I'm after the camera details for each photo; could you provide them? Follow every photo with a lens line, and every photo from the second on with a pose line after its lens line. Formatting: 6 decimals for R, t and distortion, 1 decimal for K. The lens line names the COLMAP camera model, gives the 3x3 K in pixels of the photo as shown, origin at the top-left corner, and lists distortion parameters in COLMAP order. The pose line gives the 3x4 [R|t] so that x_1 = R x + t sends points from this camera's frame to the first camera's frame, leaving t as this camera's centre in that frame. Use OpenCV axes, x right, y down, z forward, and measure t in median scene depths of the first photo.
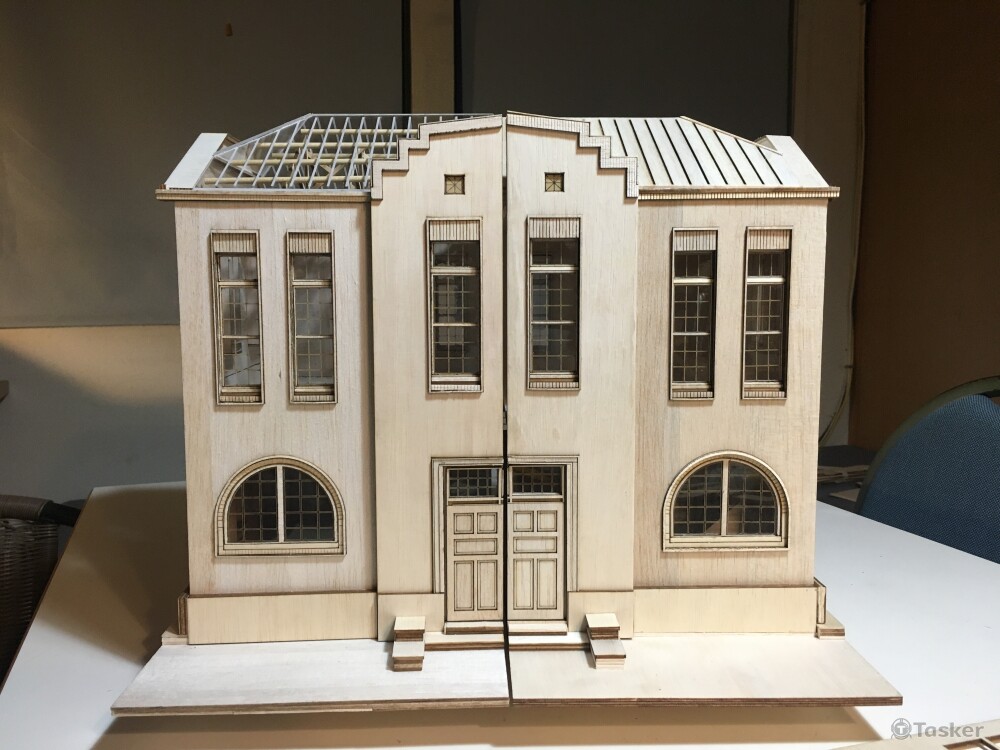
lens RADIAL K [[864.7, 0, 499.6], [0, 864.7, 375.6], [0, 0, 1]] dist [-0.008902, -0.025635]
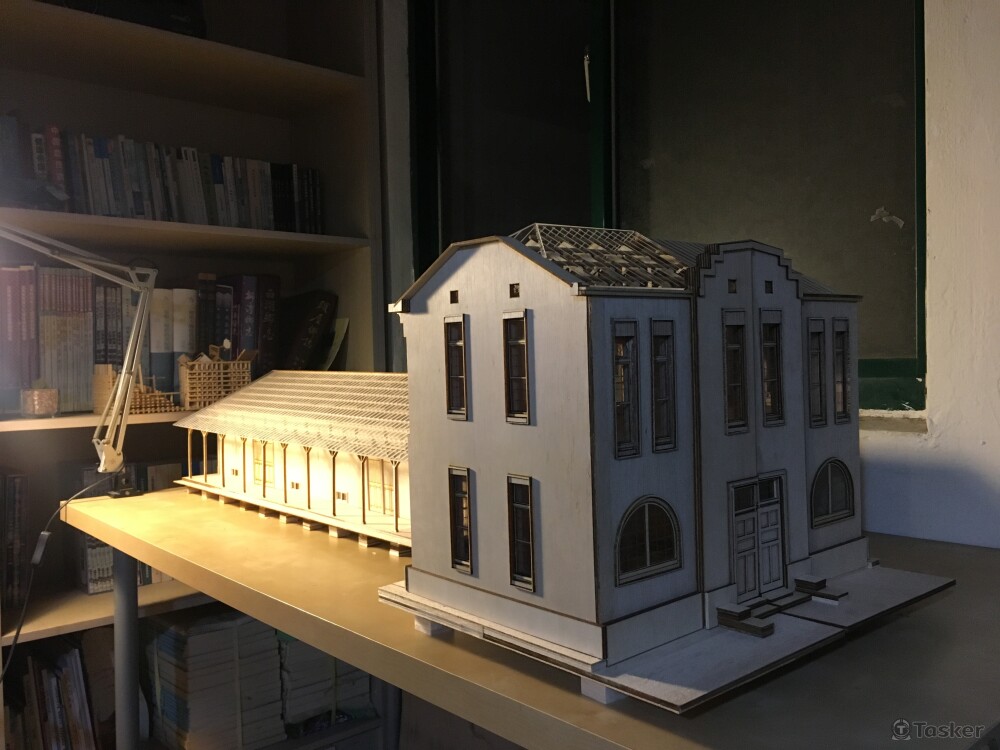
lens RADIAL K [[864.7, 0, 498.0], [0, 864.7, 372.1], [0, 0, 1]] dist [-0.008902, -0.025635]
pose [[0.766893, -0.032333, 0.640959, -1.224195], [0.101743, 0.992225, -0.071681, -0.016552], [-0.633658, 0.120186, 0.764220, 0.164801]]
